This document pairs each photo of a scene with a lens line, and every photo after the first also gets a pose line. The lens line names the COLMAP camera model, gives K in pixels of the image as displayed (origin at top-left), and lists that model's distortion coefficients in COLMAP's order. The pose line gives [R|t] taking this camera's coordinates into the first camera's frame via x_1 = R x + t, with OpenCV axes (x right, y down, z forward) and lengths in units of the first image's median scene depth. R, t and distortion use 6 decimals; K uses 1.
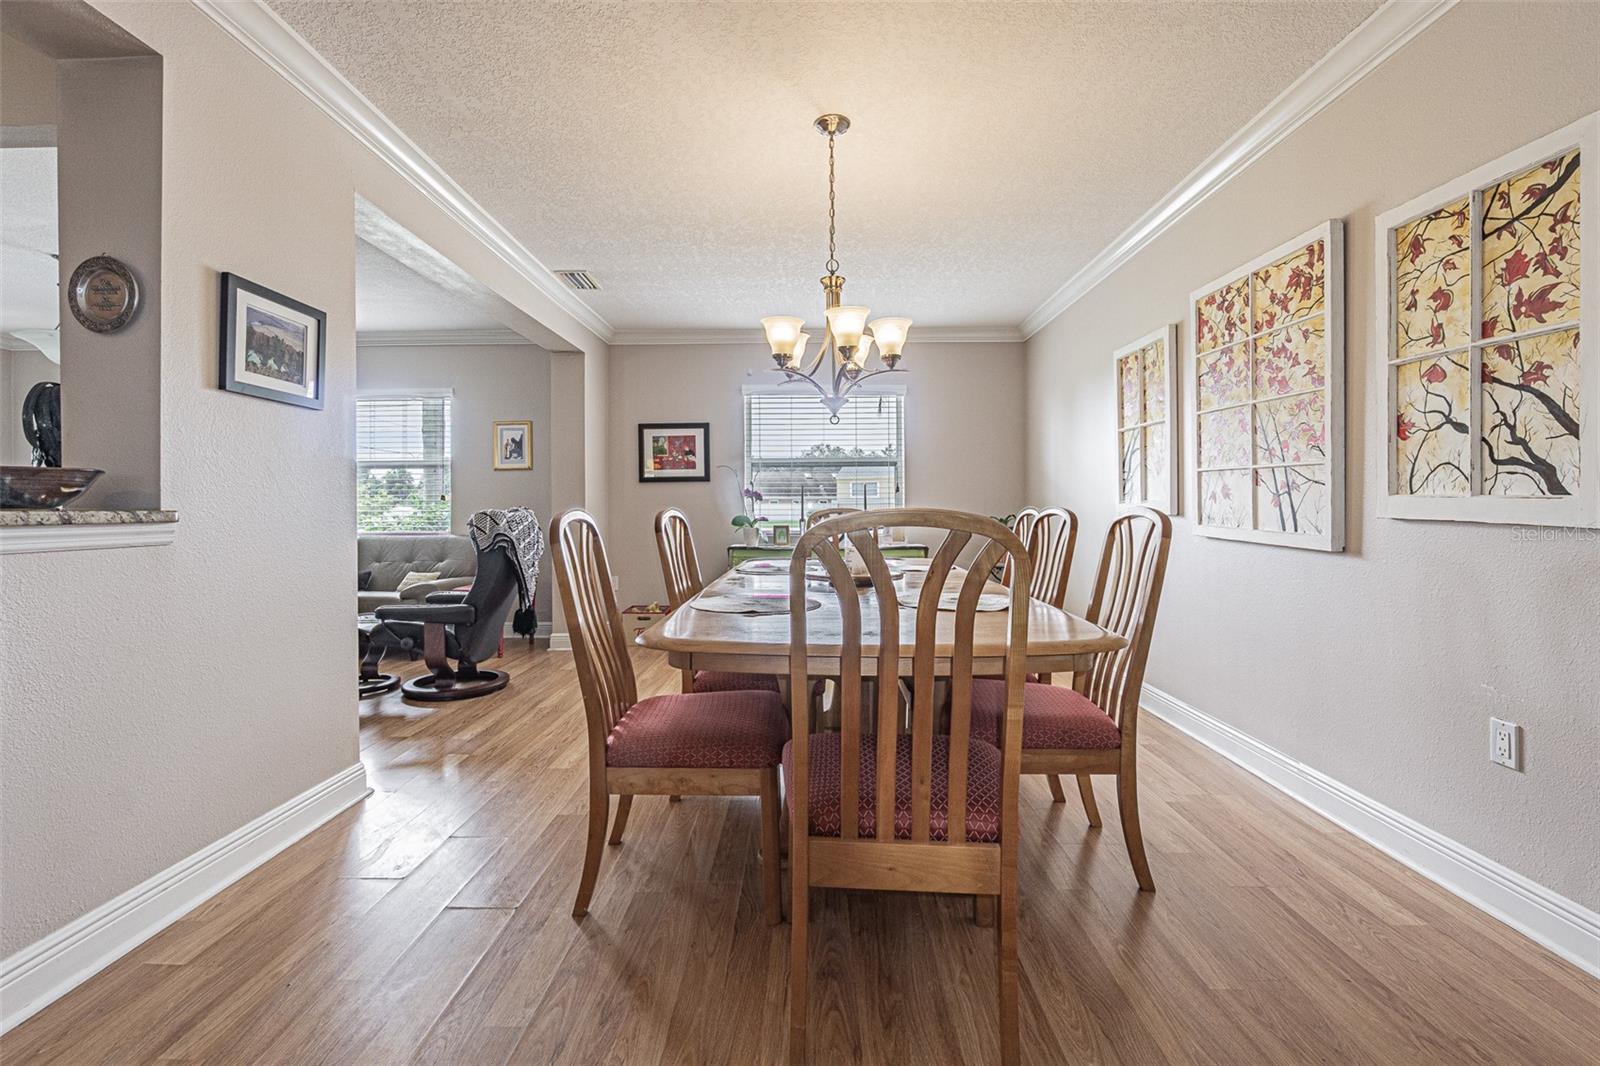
lens RADIAL K [[693.2, 0, 789.5], [0, 693.2, 523.8], [0, 0, 1]] dist [-0.002205, -0.000269]
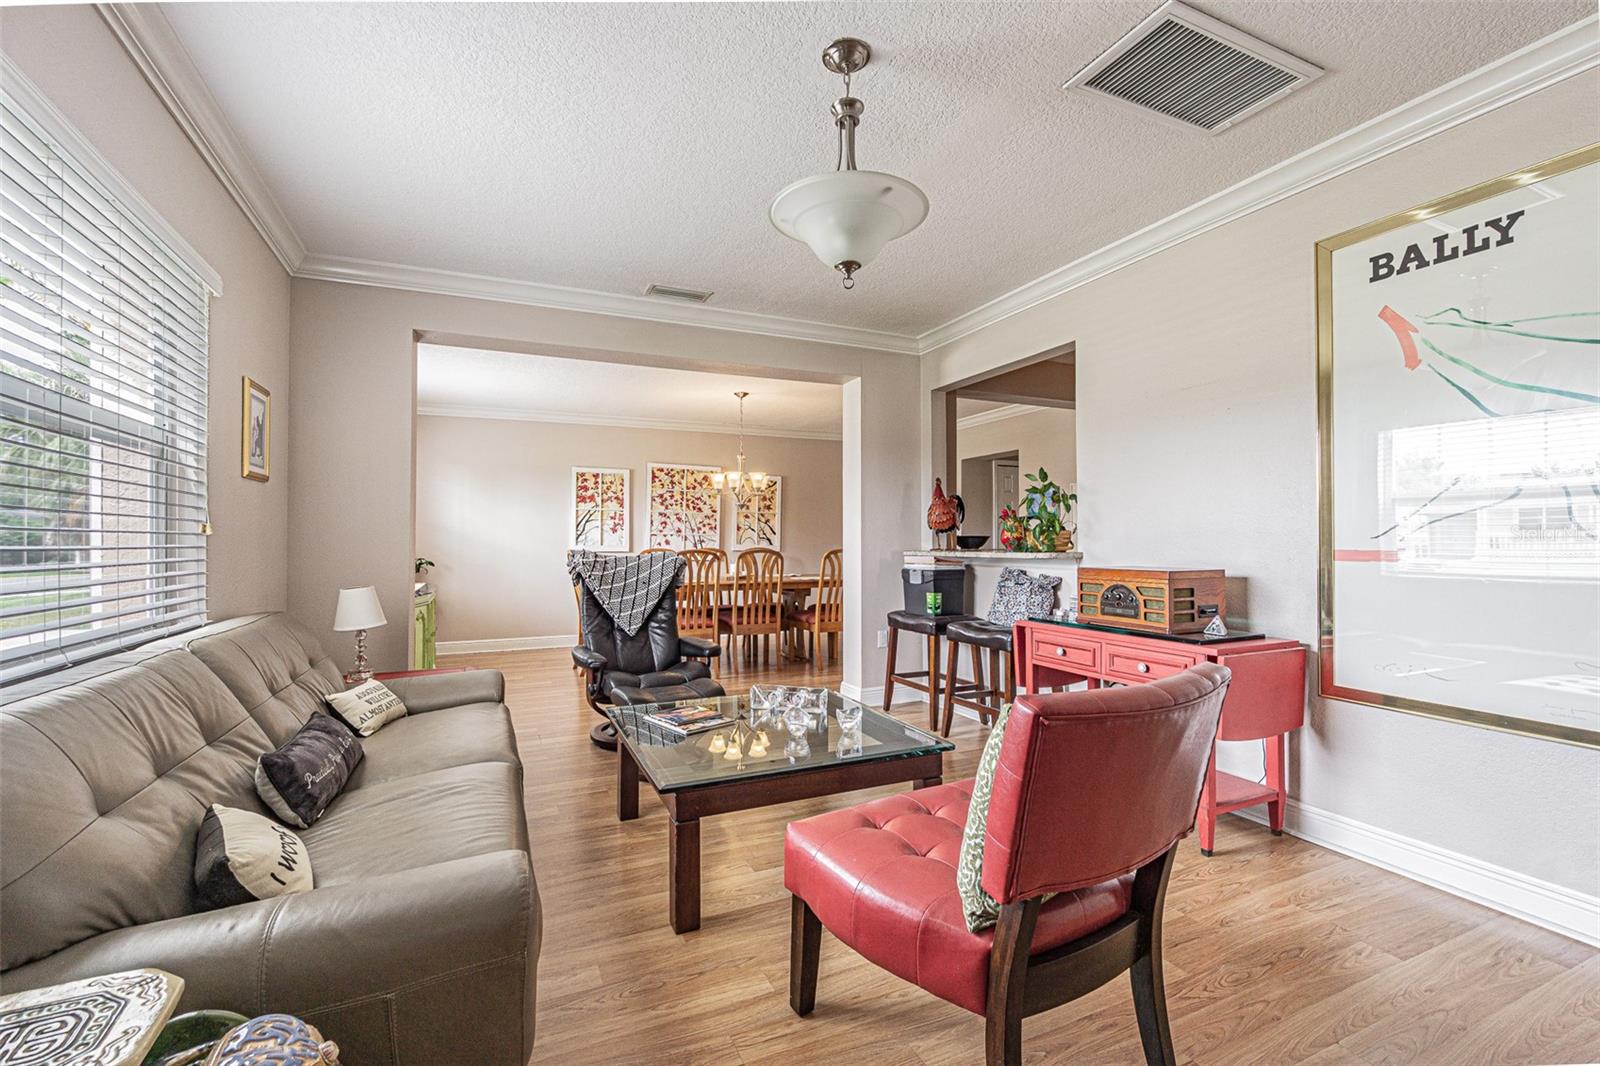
lens RADIAL K [[693.1, 0, 800.0], [0, 693.1, 533.0], [0, 0, 1]] dist [-0.000638, -0.000059]
pose [[-0.434043, 0.012335, 0.900808, -2.418957], [0.024034, 0.999709, -0.002109, -0.077276], [-0.900572, 0.020735, -0.434213, 2.024549]]
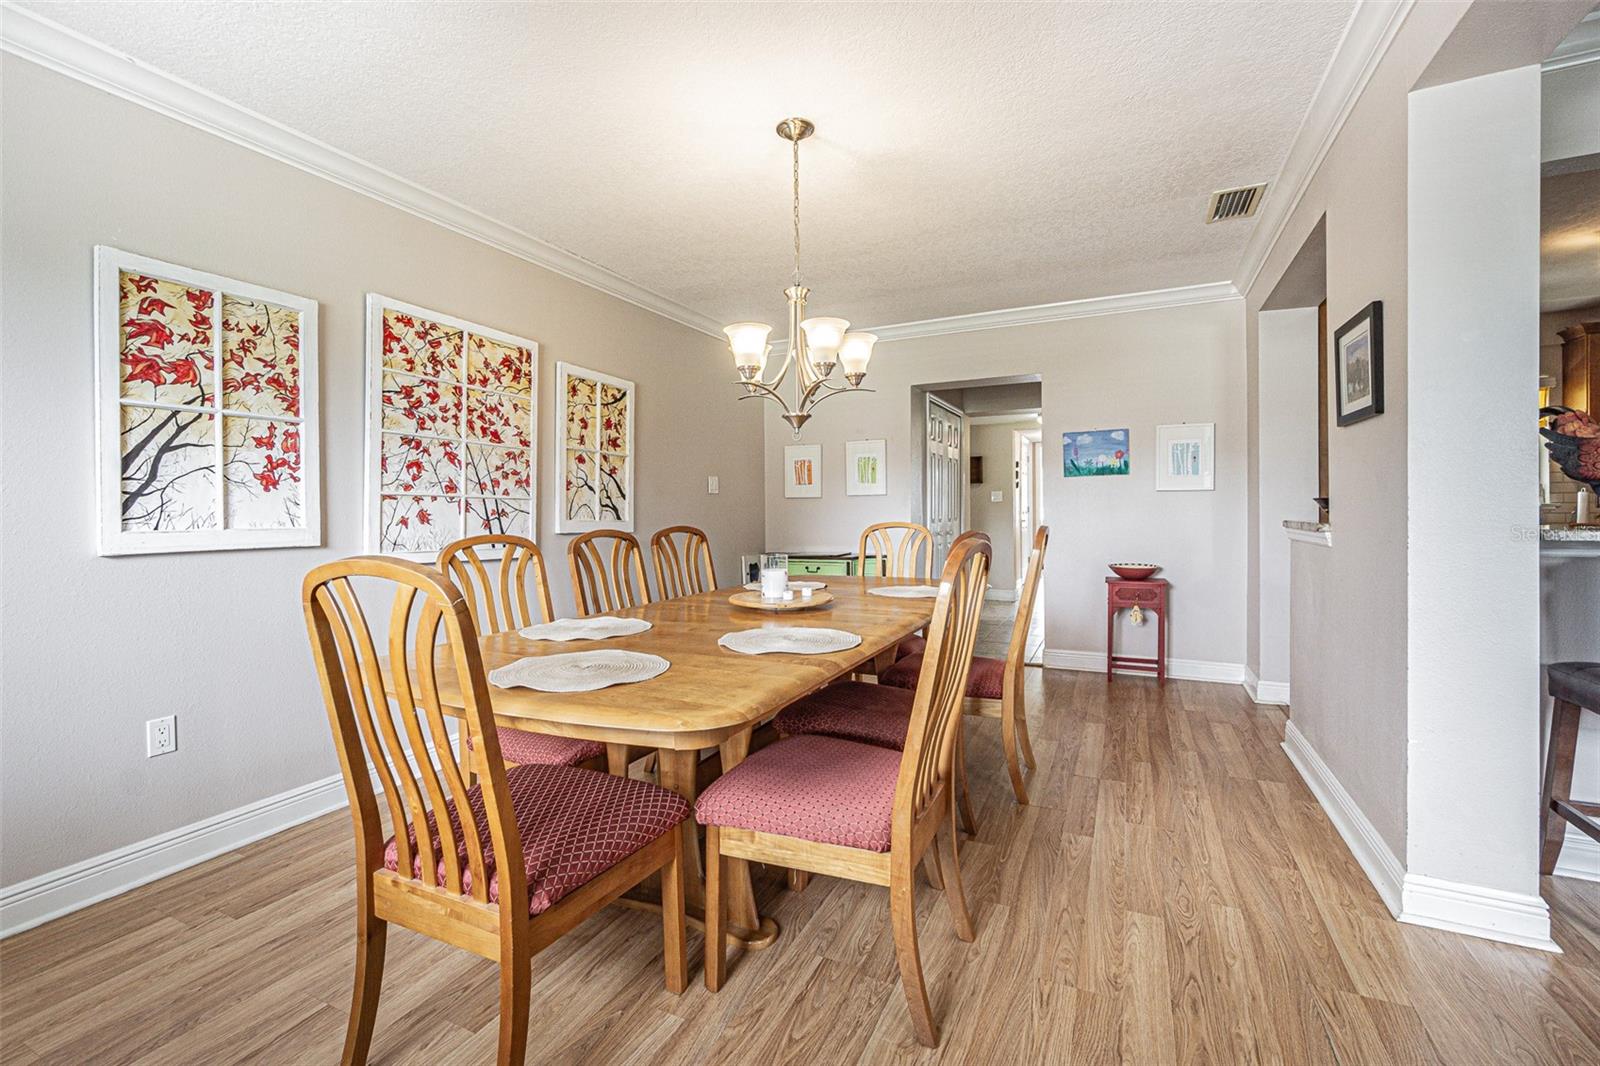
lens RADIAL K [[693.2, 0, 789.5], [0, 693.2, 523.8], [0, 0, 1]] dist [-0.002205, -0.000269]
pose [[-0.907801, 0.010154, 0.419277, -0.347436], [0.028557, 0.998883, 0.037640, -0.070904], [-0.418427, 0.046143, -0.907078, 2.019541]]
